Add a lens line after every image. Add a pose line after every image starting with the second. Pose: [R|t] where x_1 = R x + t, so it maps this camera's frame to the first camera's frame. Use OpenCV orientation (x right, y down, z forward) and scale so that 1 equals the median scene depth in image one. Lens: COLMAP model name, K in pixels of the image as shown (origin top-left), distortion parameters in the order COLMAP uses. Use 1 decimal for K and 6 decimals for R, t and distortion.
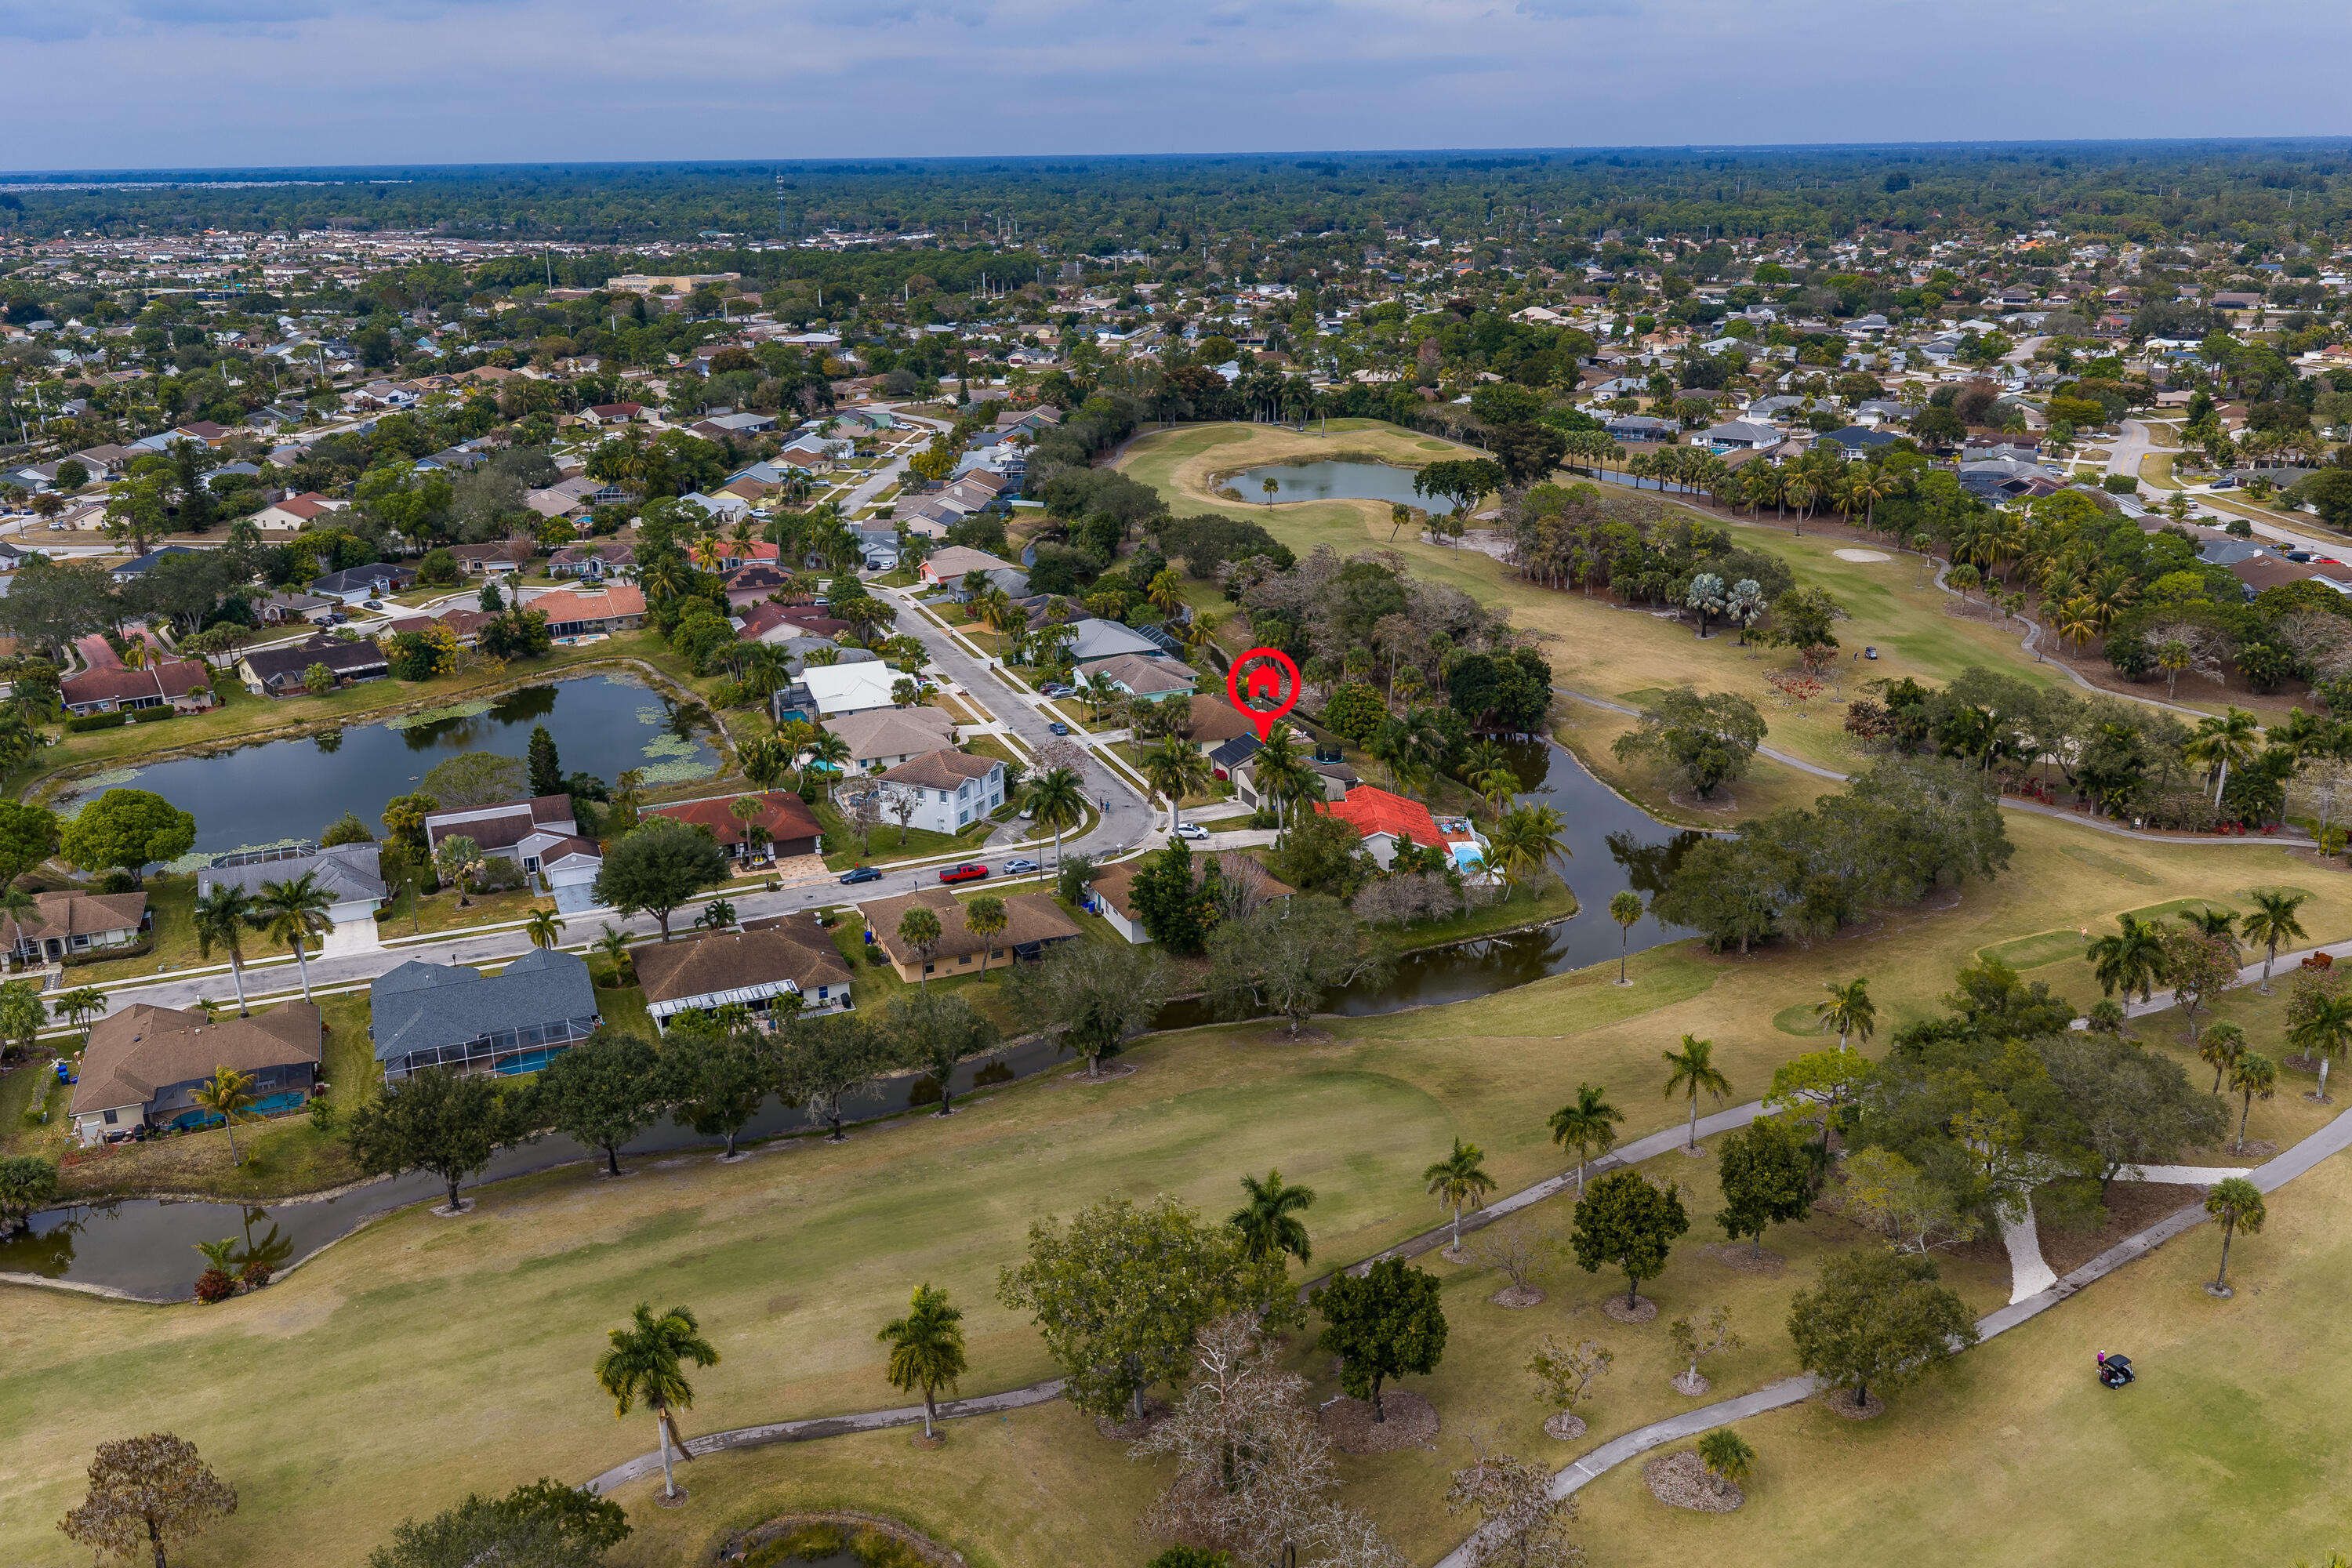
lens RADIAL K [[1937.1, 0, 1176.8], [0, 1937.1, 777.7], [0, 0, 1]] dist [0.020471, -0.034191]
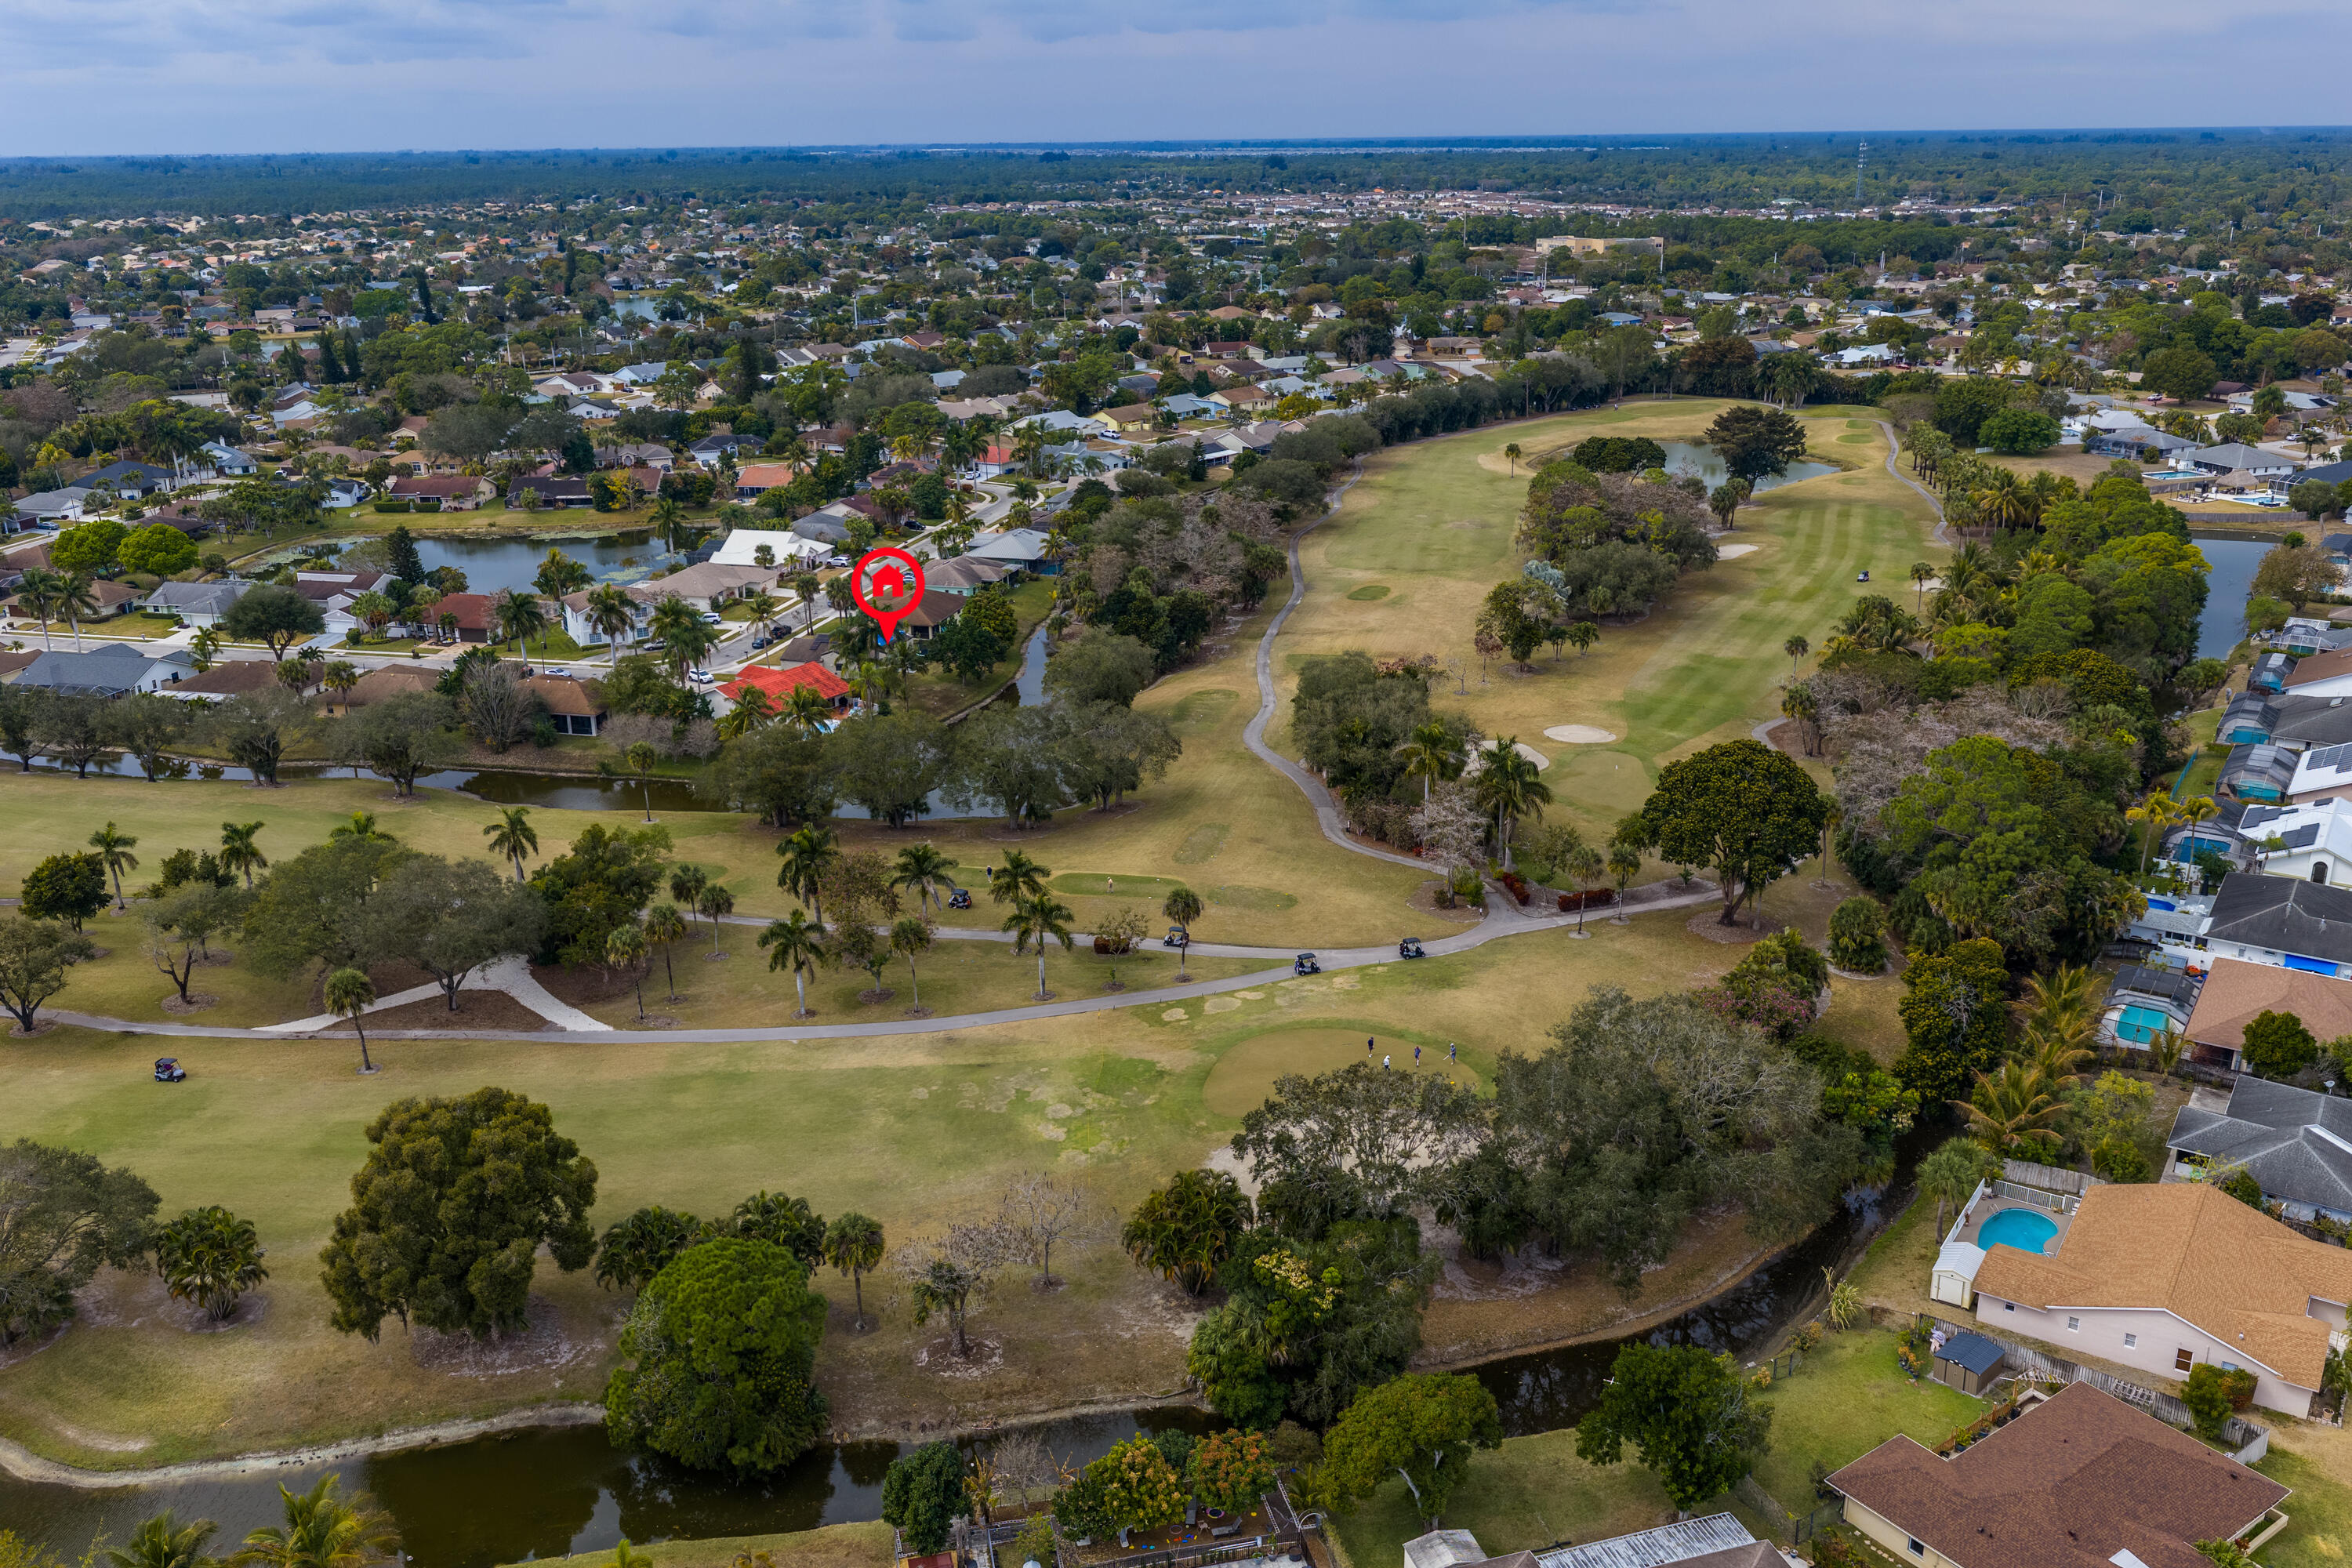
lens RADIAL K [[1937.1, 0, 1176.8], [0, 1937.1, 777.7], [0, 0, 1]] dist [0.020471, -0.034191]
pose [[0.805902, 0.191056, -0.560374, 0.567753], [-0.182684, 0.980562, 0.071590, -0.030764], [0.563160, 0.044676, 0.825140, 0.107495]]
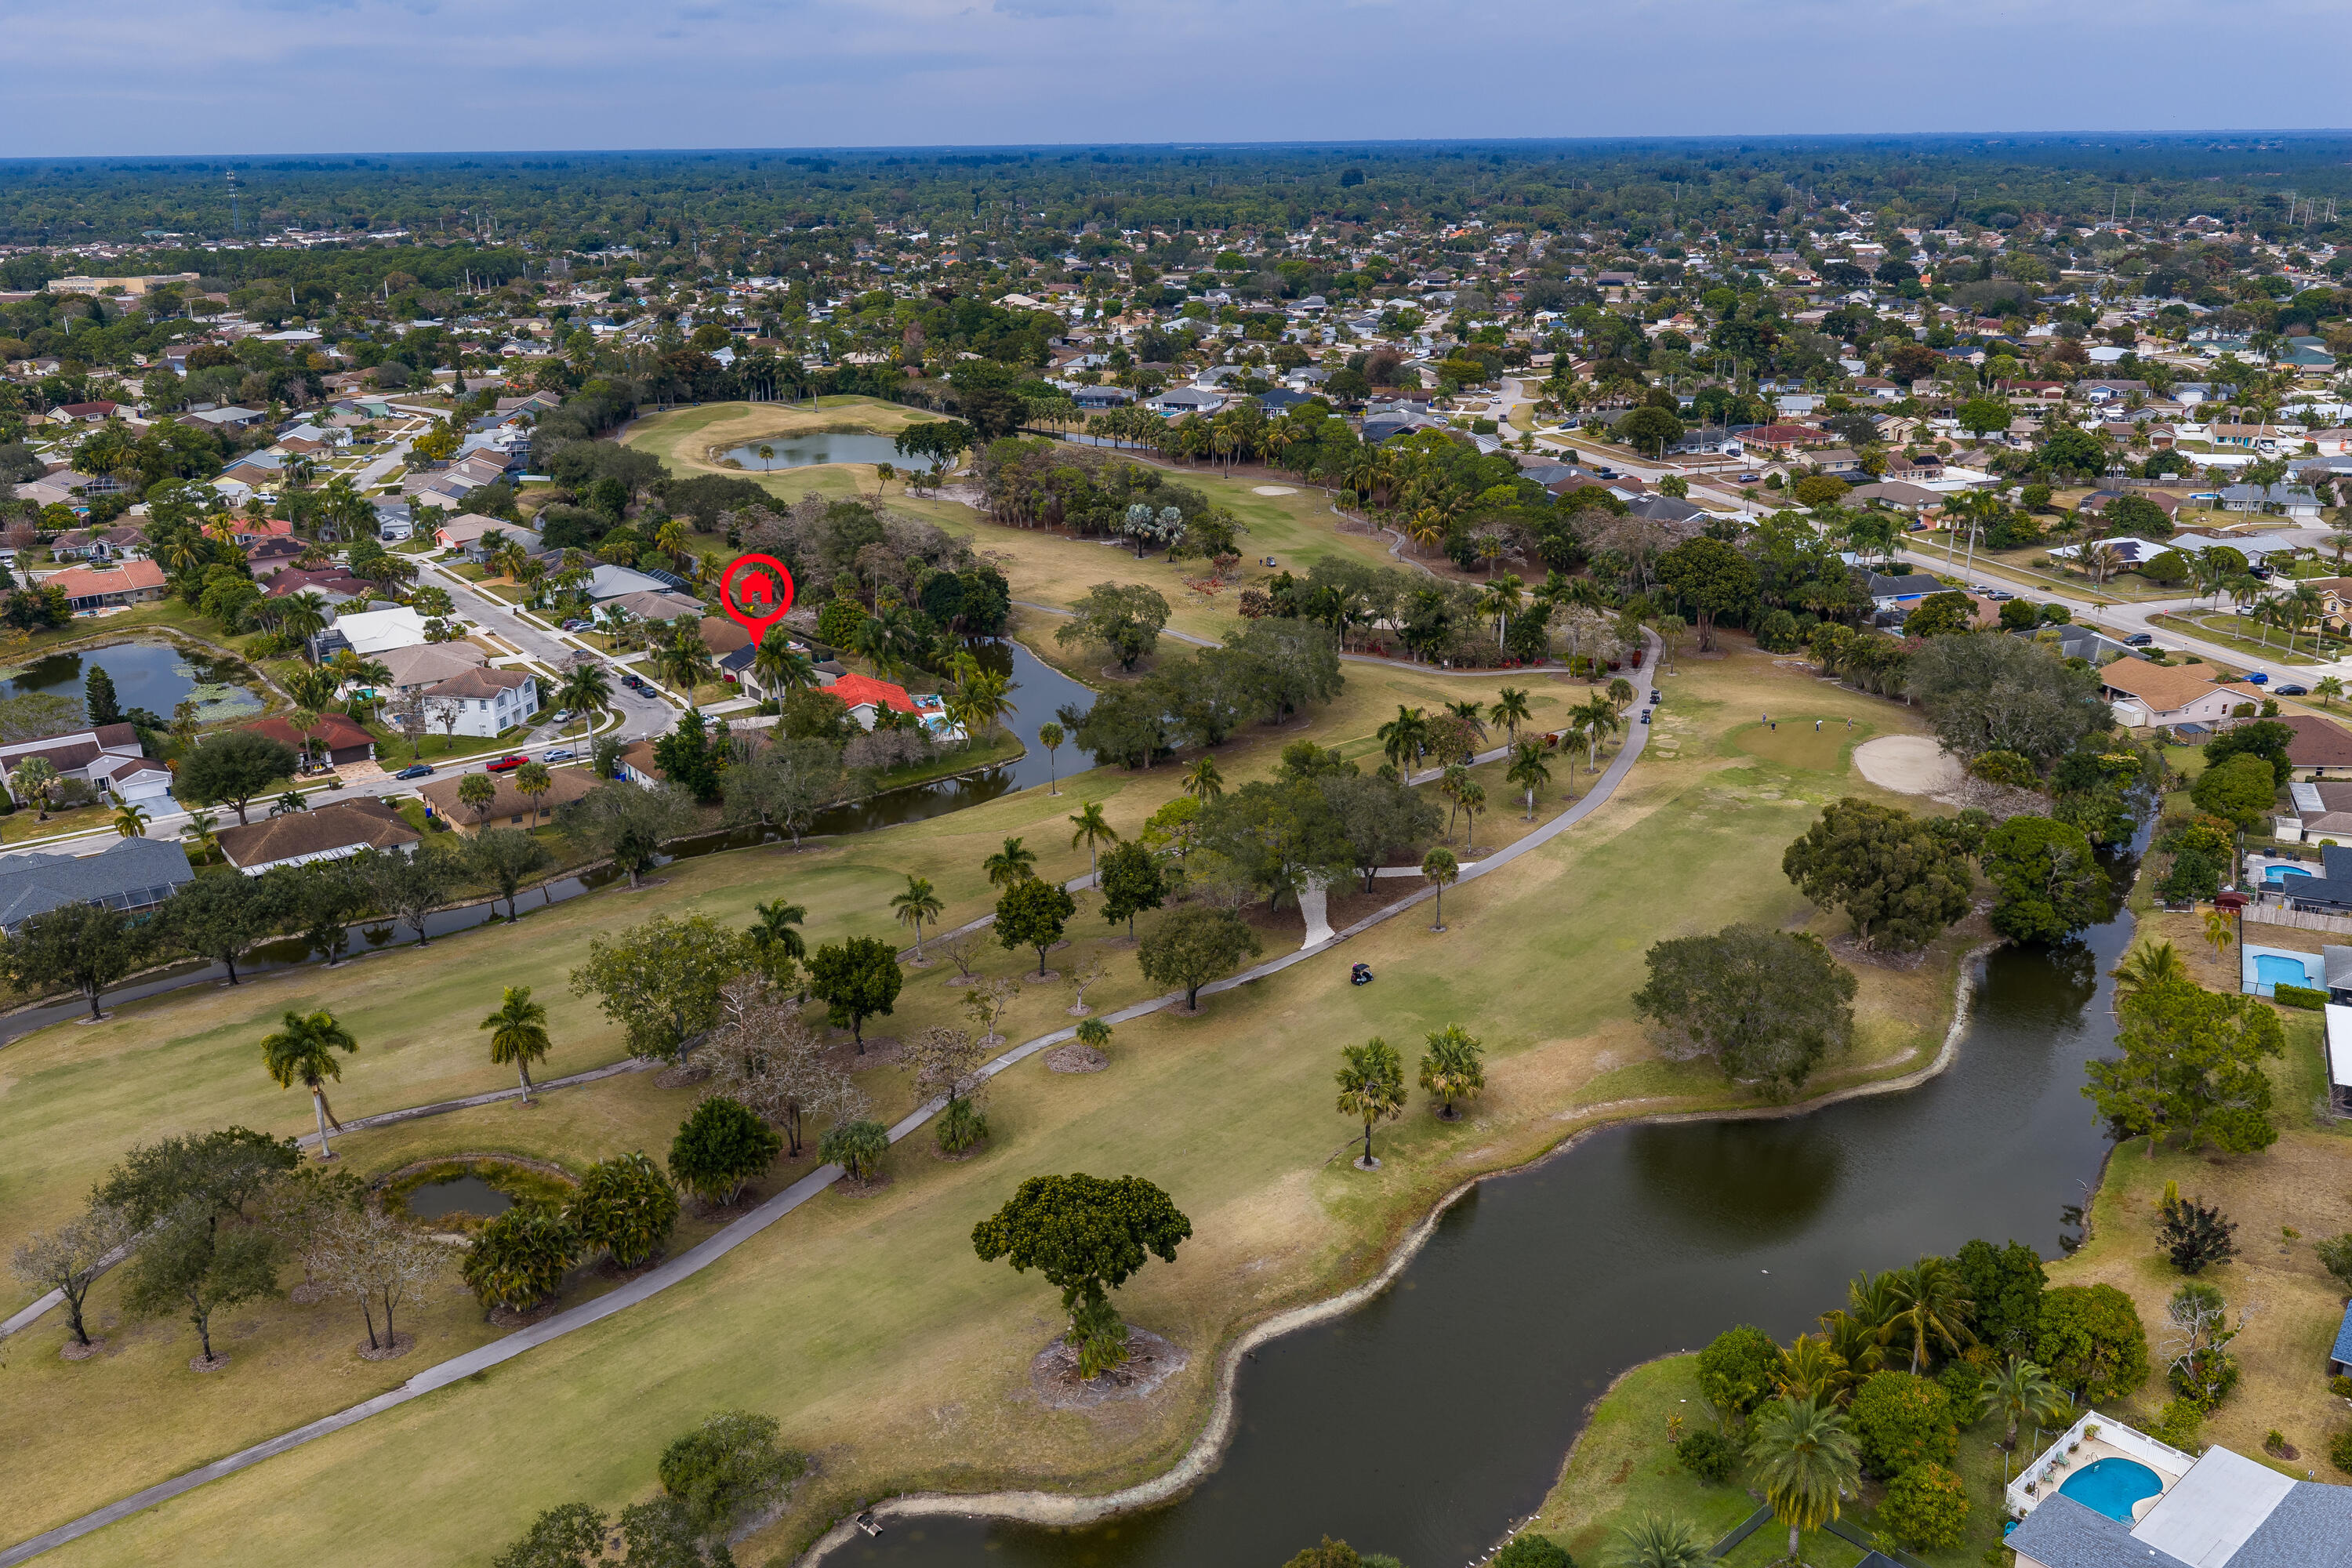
lens RADIAL K [[1937.1, 0, 1176.8], [0, 1937.1, 777.7], [0, 0, 1]] dist [0.020471, -0.034191]
pose [[0.969558, -0.074146, 0.233366, 0.004410], [0.073734, 0.997223, 0.010503, 0.043663], [-0.233497, 0.007024, 0.972332, -0.137073]]
